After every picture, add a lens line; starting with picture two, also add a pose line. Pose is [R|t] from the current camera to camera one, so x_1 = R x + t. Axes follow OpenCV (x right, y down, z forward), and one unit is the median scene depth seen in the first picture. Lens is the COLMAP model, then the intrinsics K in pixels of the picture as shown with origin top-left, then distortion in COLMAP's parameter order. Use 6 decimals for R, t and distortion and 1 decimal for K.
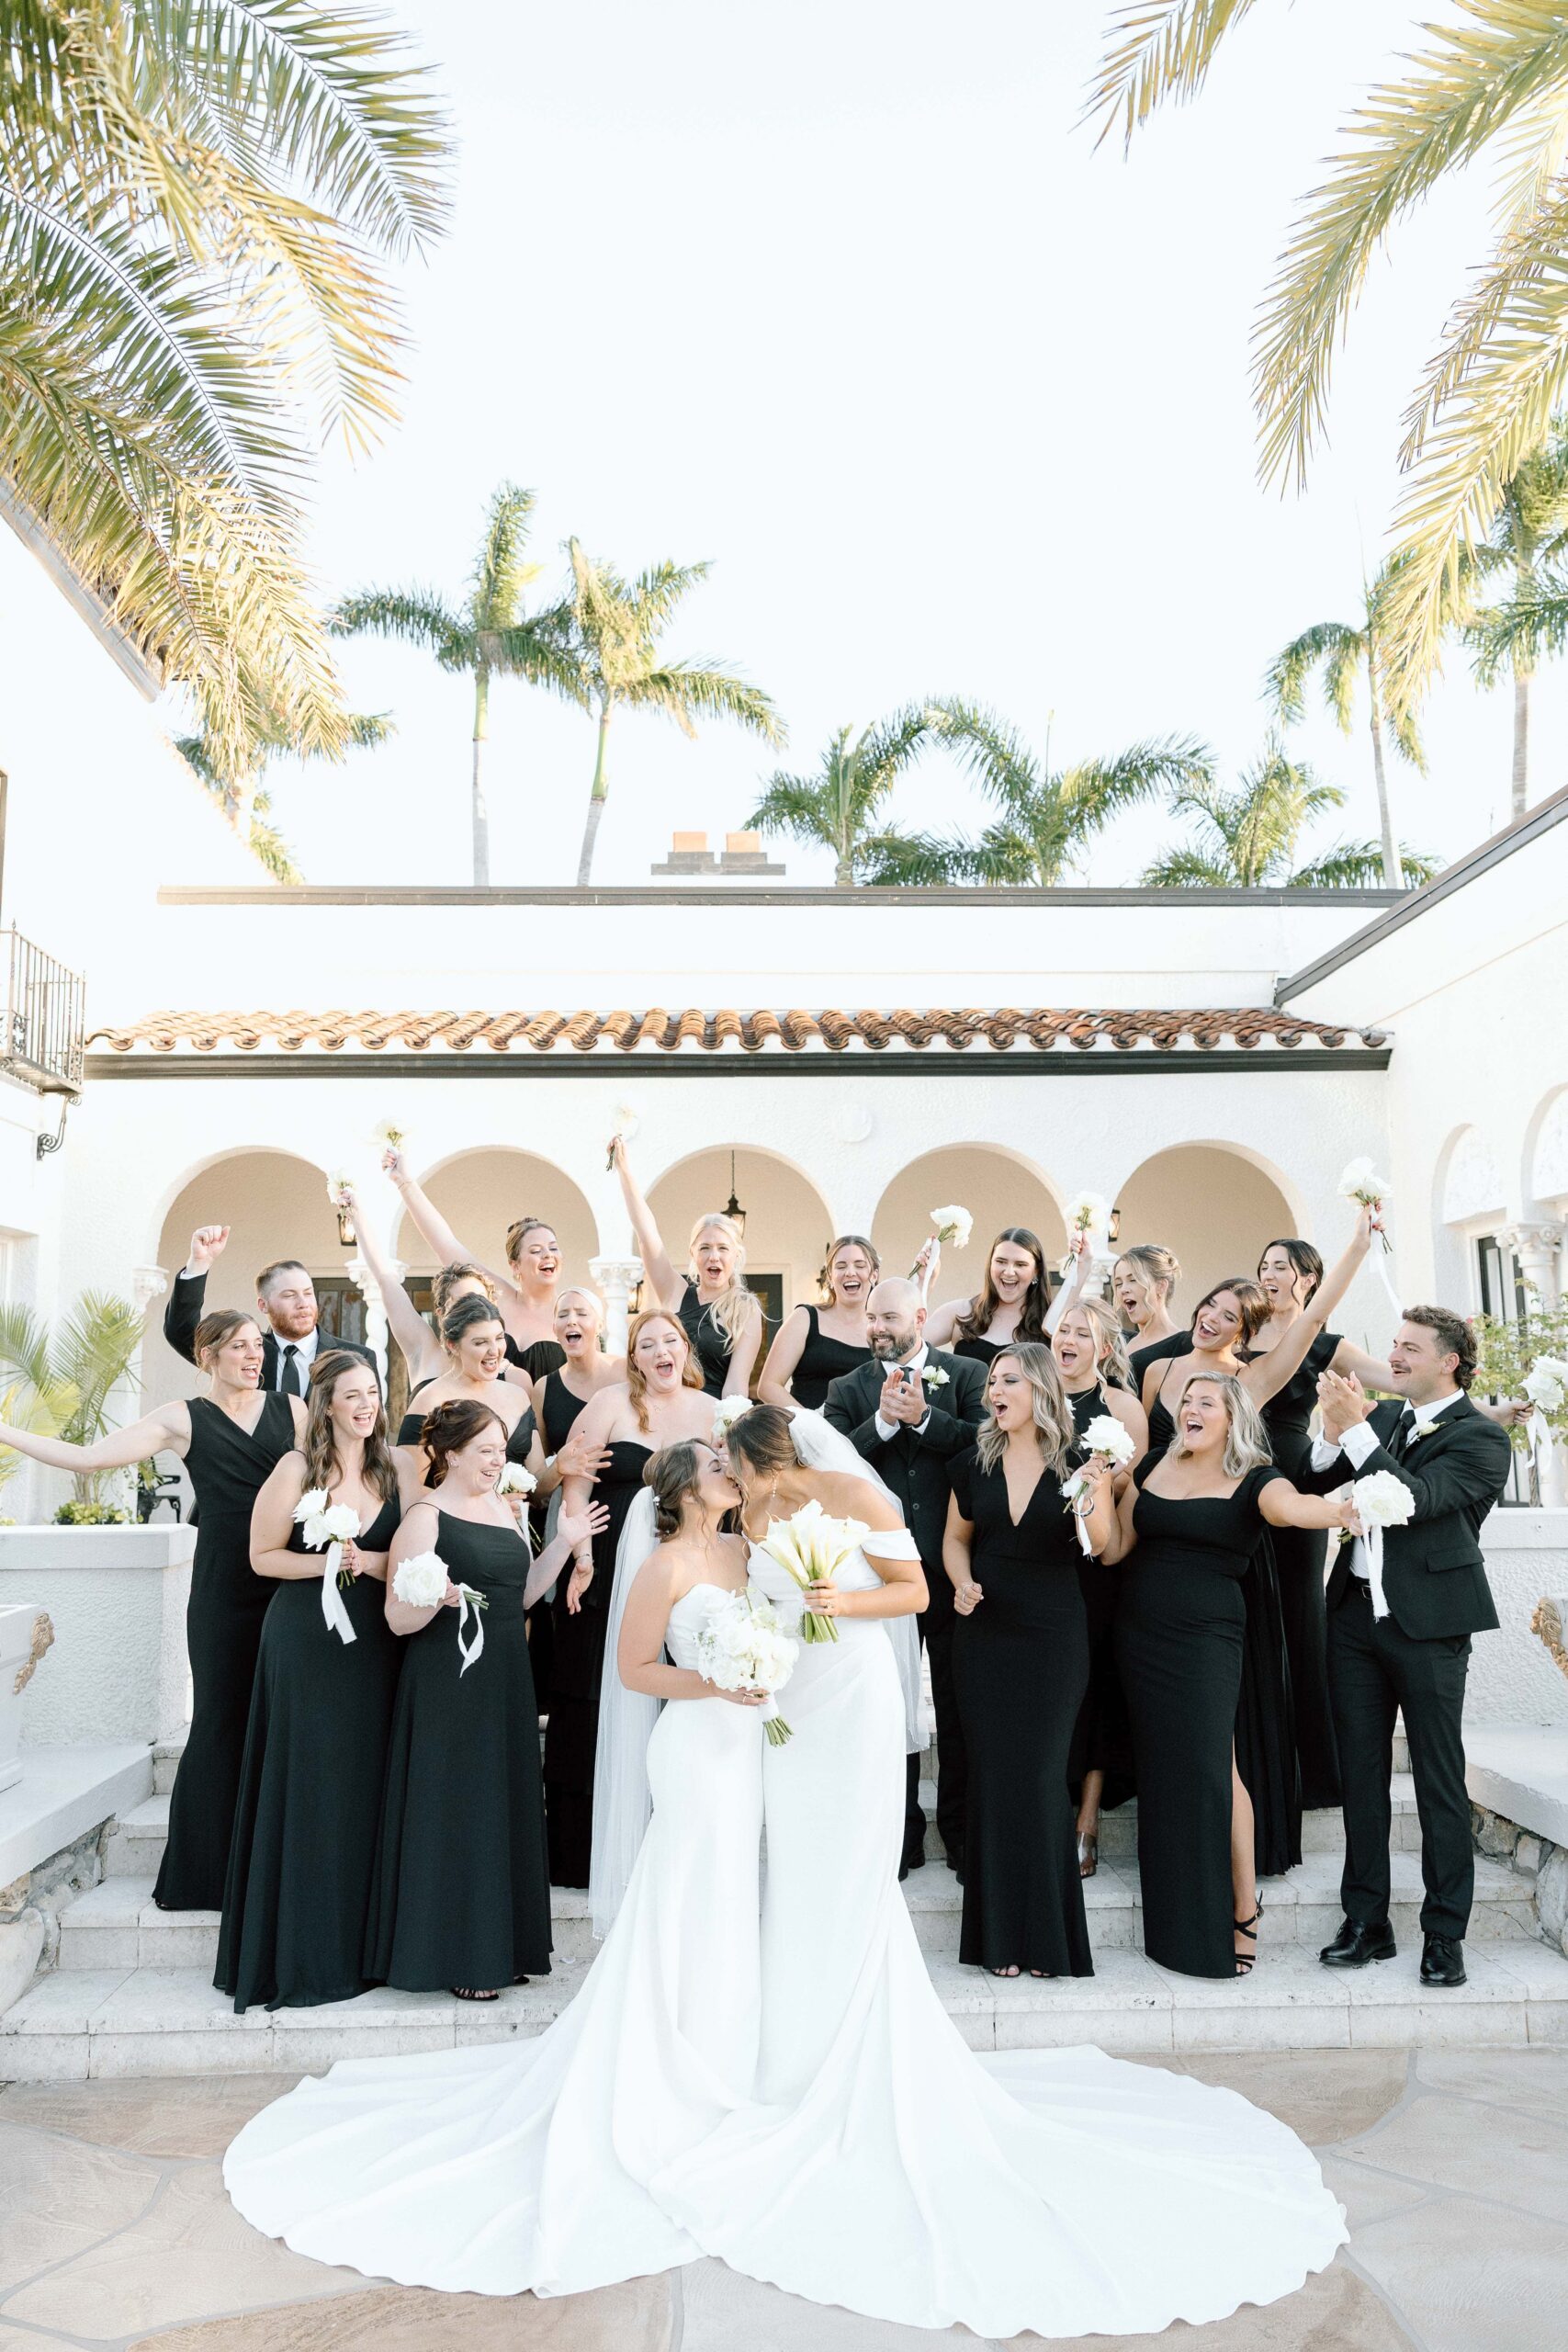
lens RADIAL K [[1857.5, 0, 743.8], [0, 1857.5, 1192.1], [0, 0, 1]] dist [-0.011952, -0.004901]
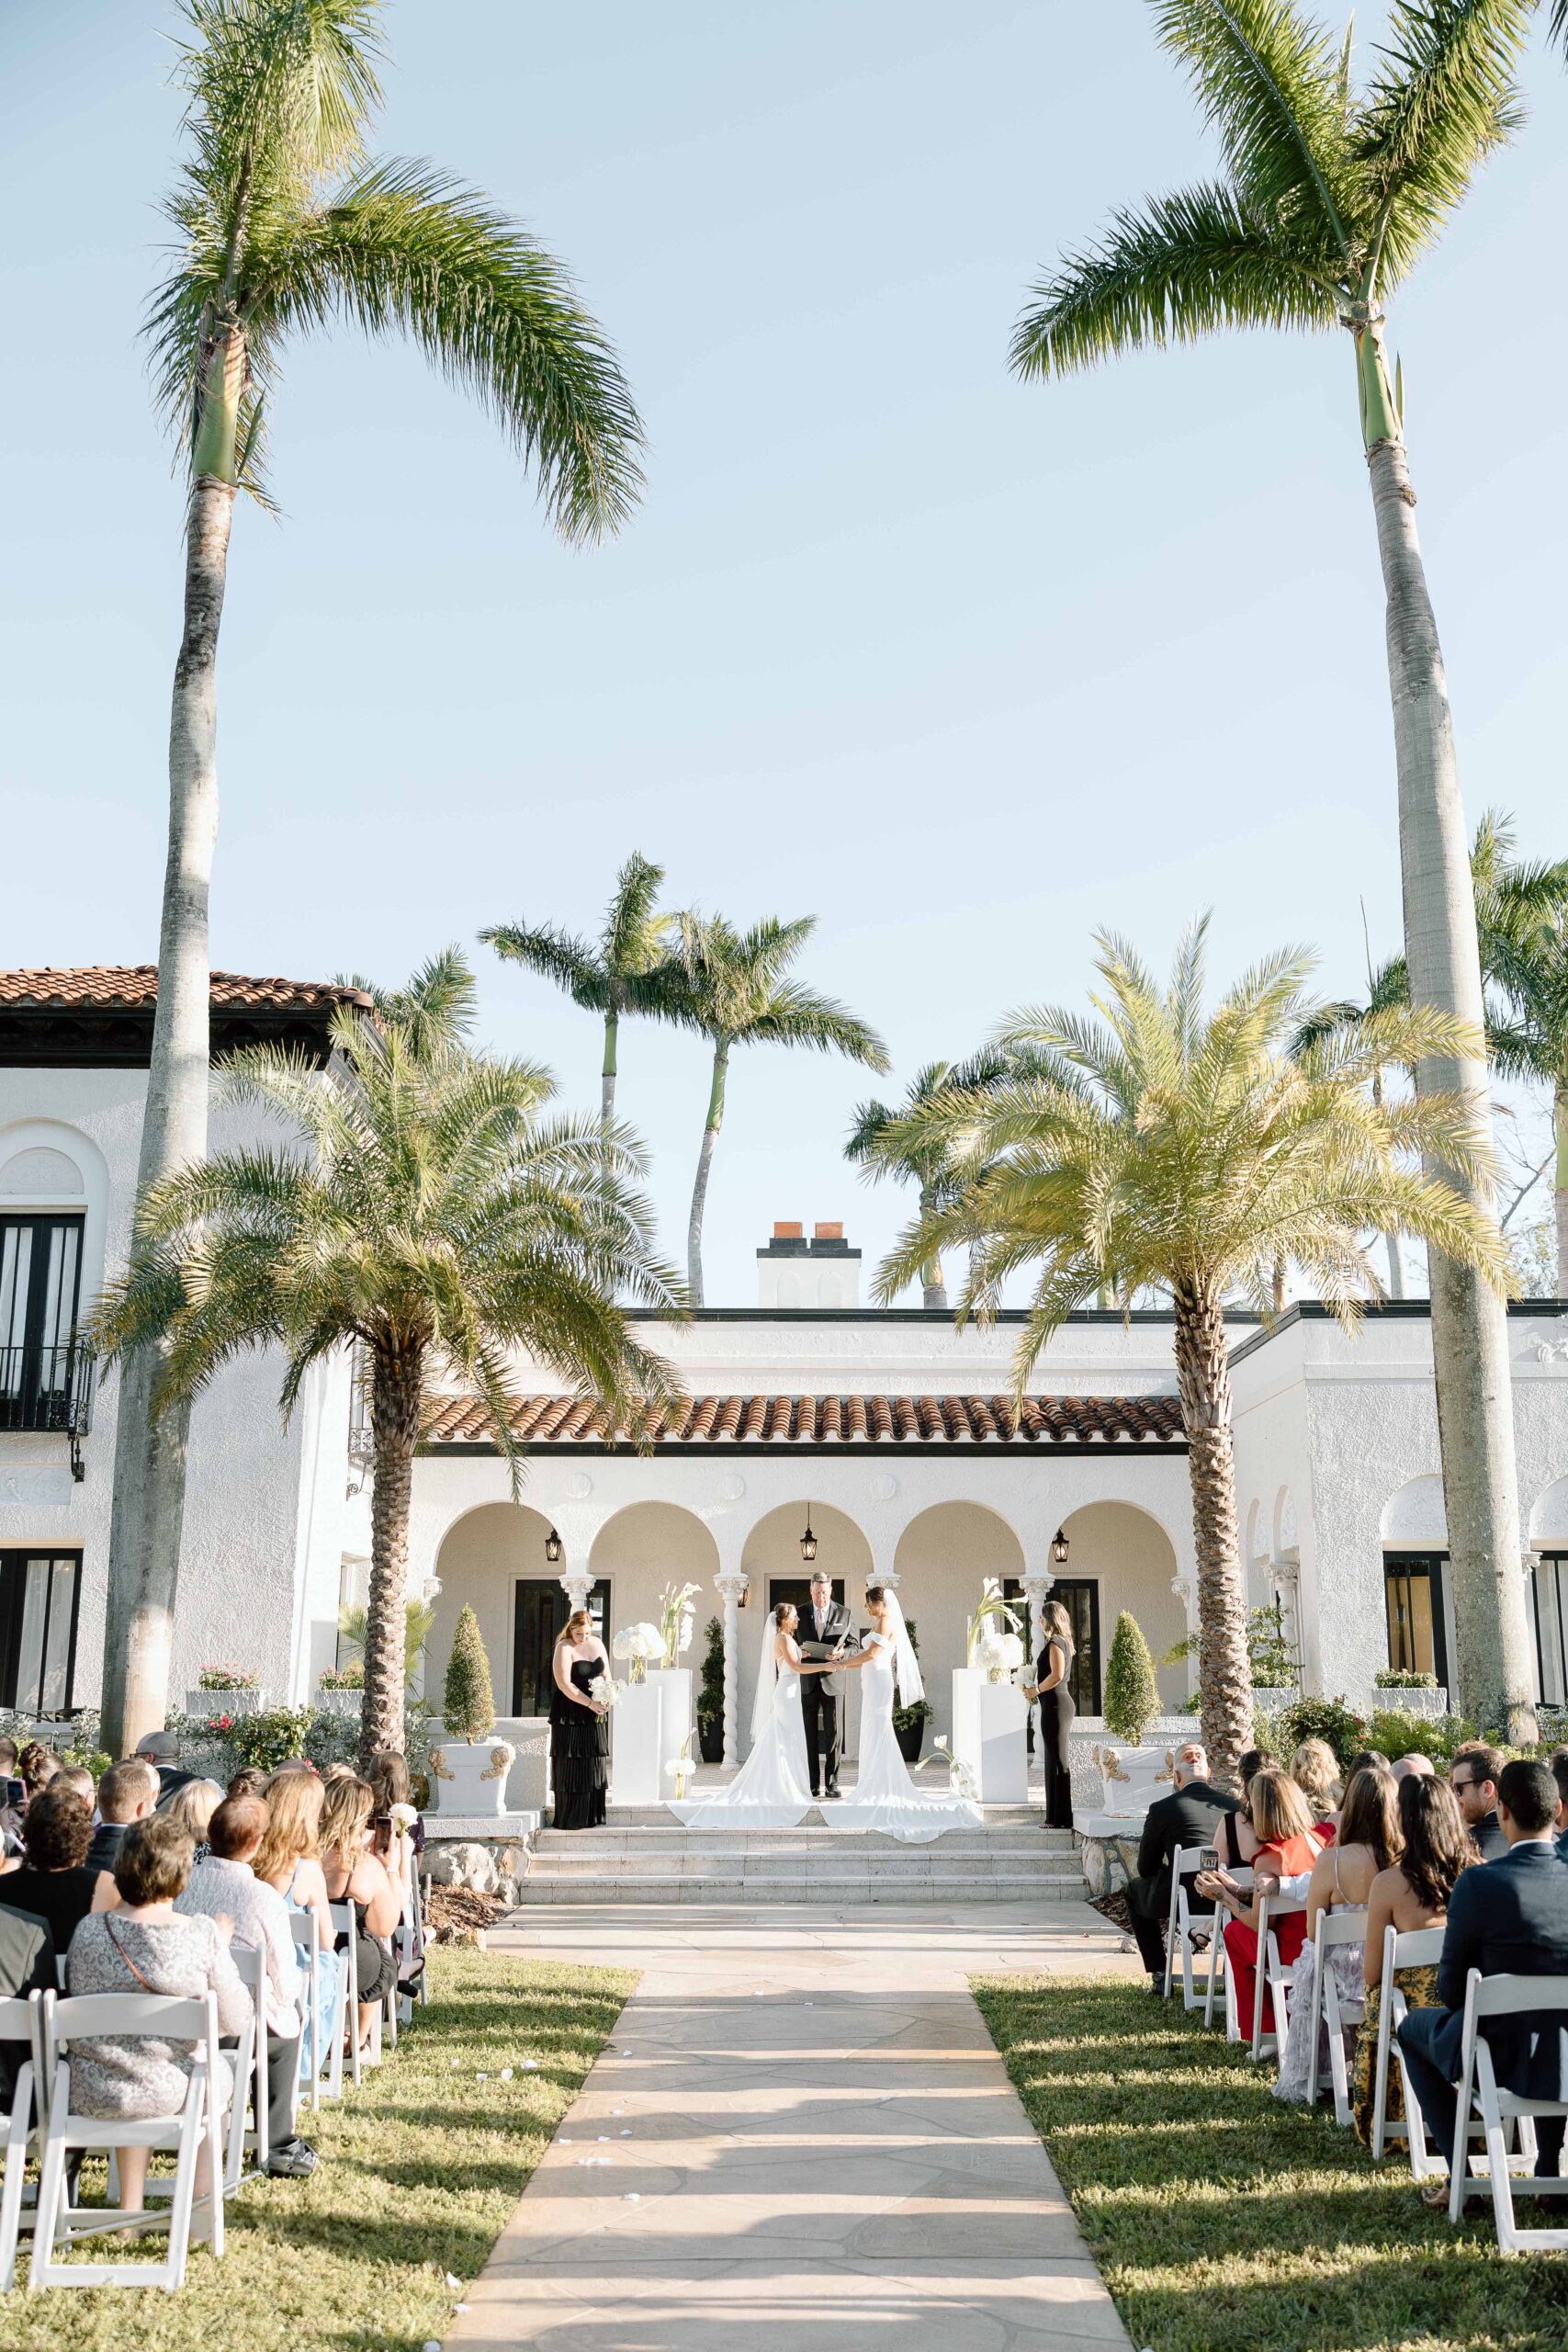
lens RADIAL K [[2285.2, 0, 811.1], [0, 2285.2, 1179.9], [0, 0, 1]] dist [0.002670, 0.000000]
pose [[0.999613, 0.003896, -0.027538, 0.030636], [-0.006677, 0.994800, -0.101627, -0.060558], [0.026999, 0.101771, 0.994441, -0.574178]]
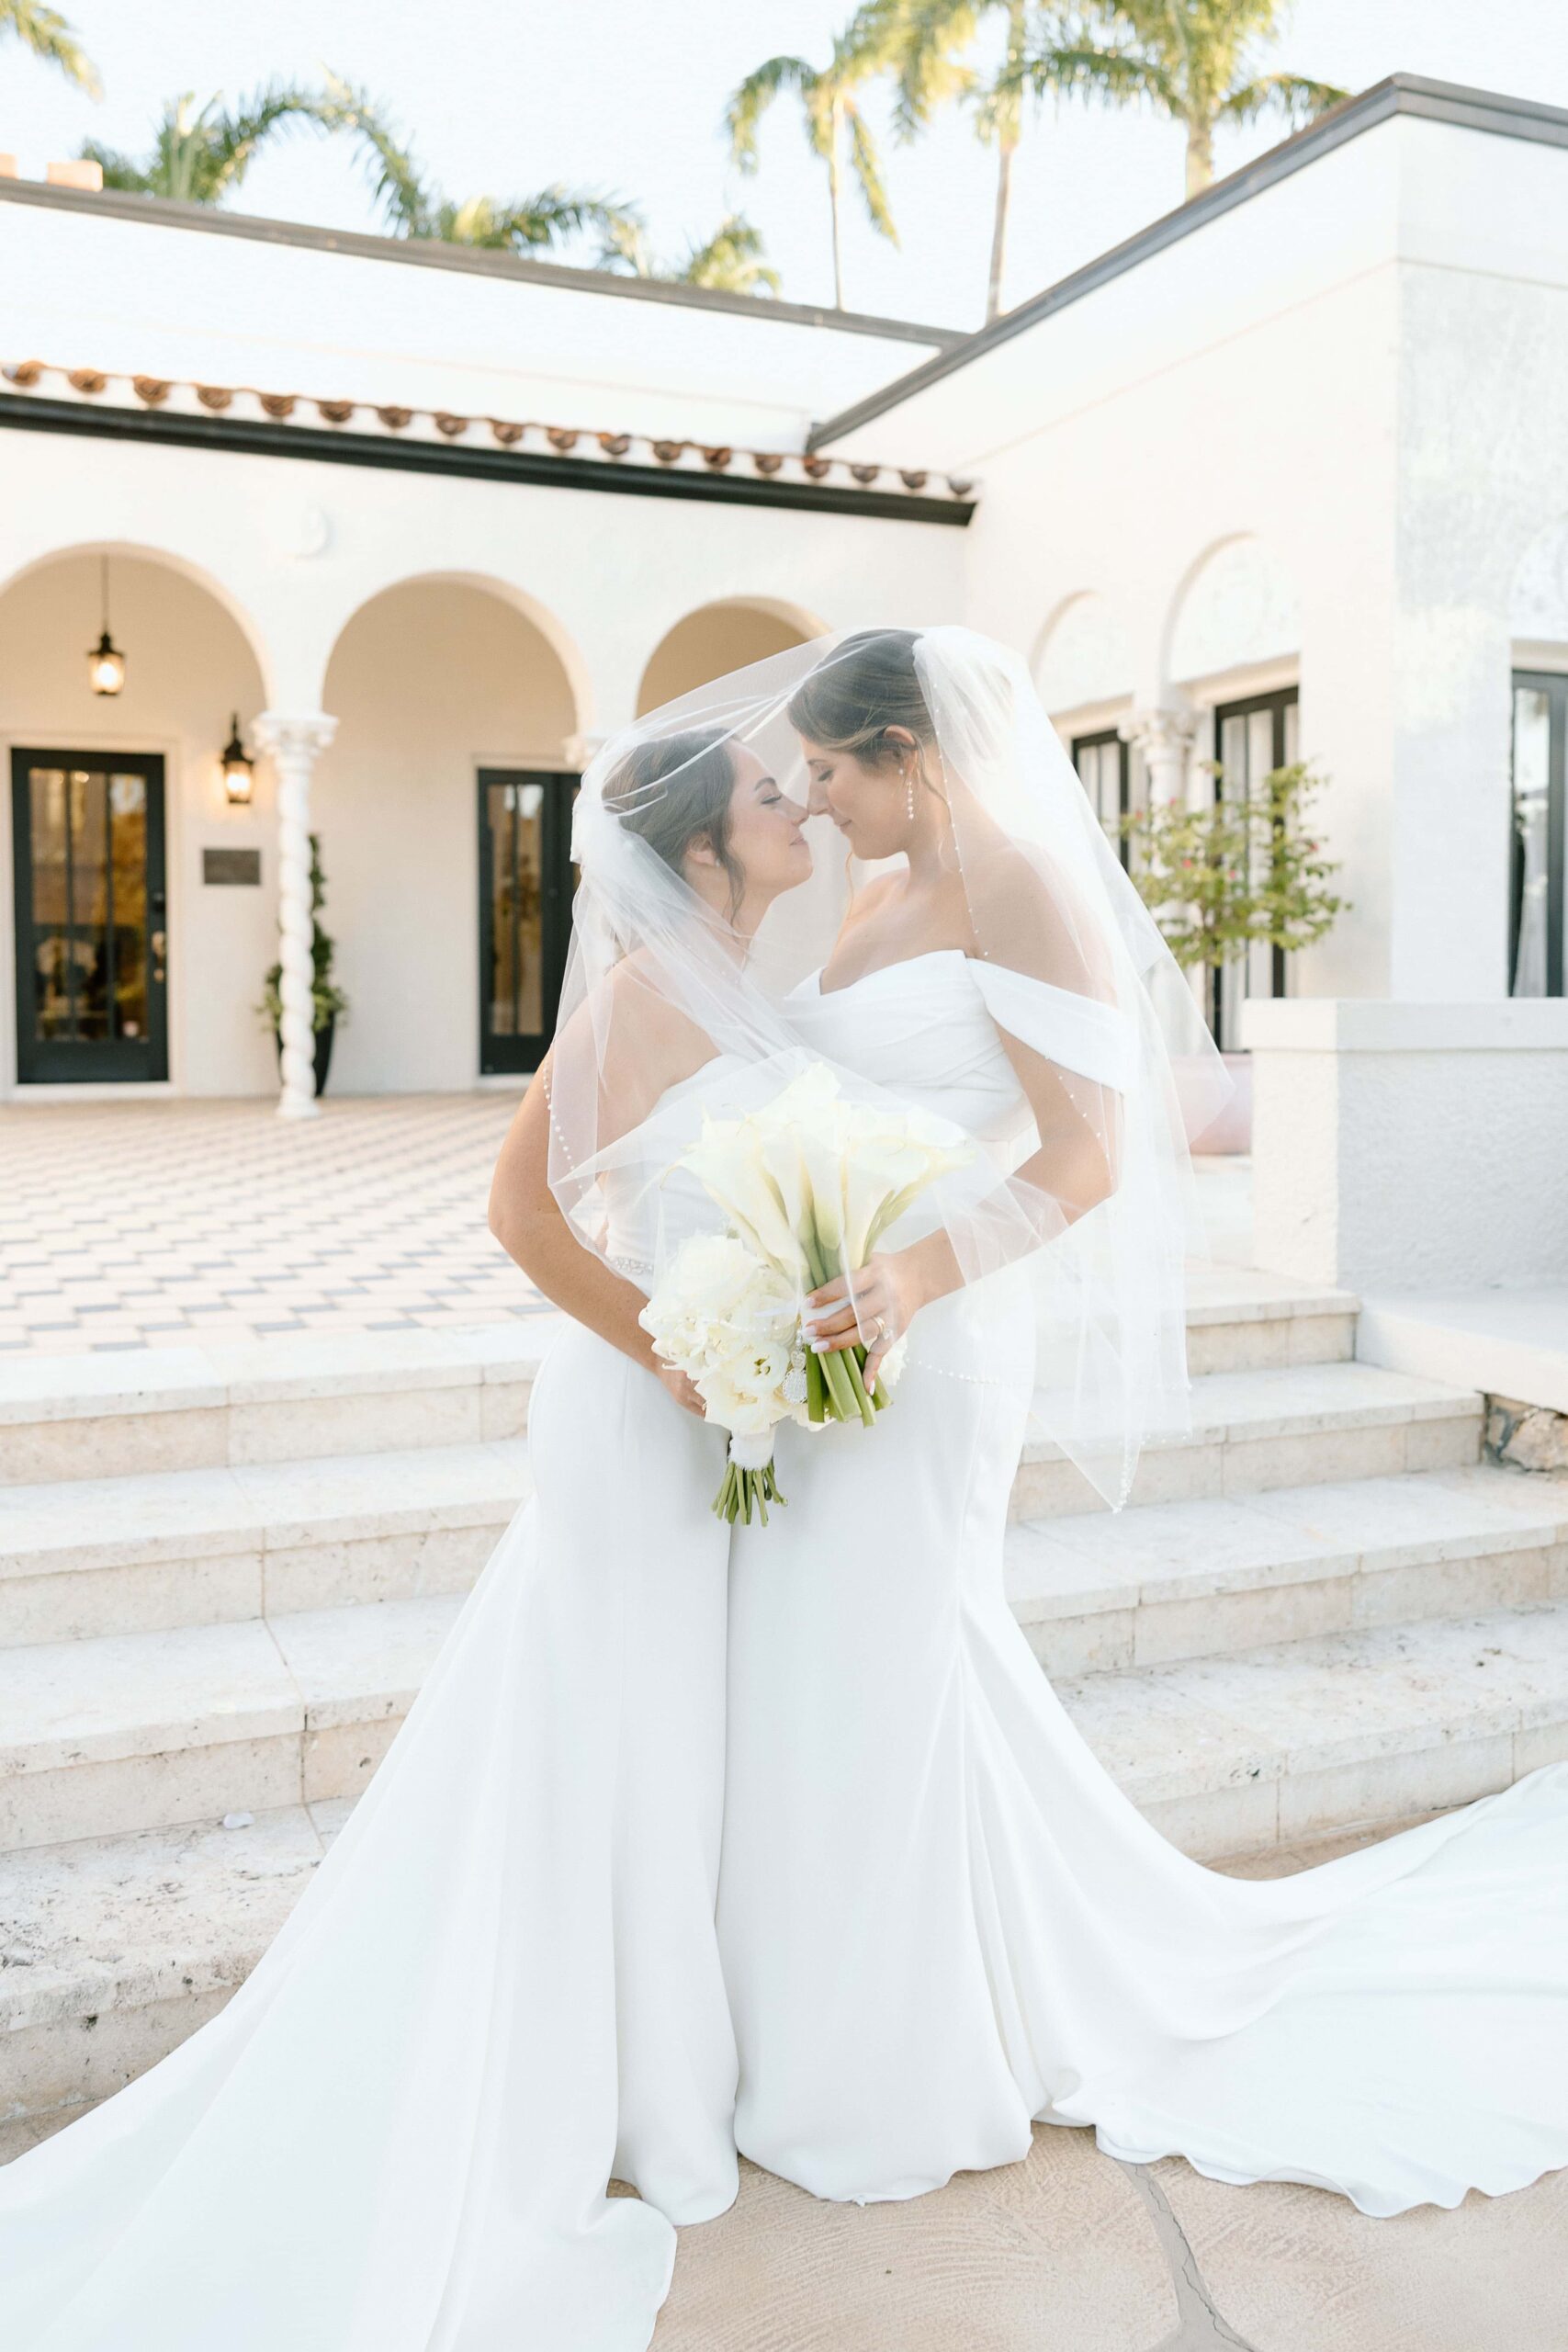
lens RADIAL K [[2004.1, 0, 832.6], [0, 2004.1, 1072.3], [0, 0, 1]] dist [-0.012725, 0.035657]
pose [[0.921217, -0.003683, 0.389031, -0.032509], [-0.055594, 0.988447, 0.141004, 0.030930], [-0.385056, -0.151523, 0.910370, 0.113774]]
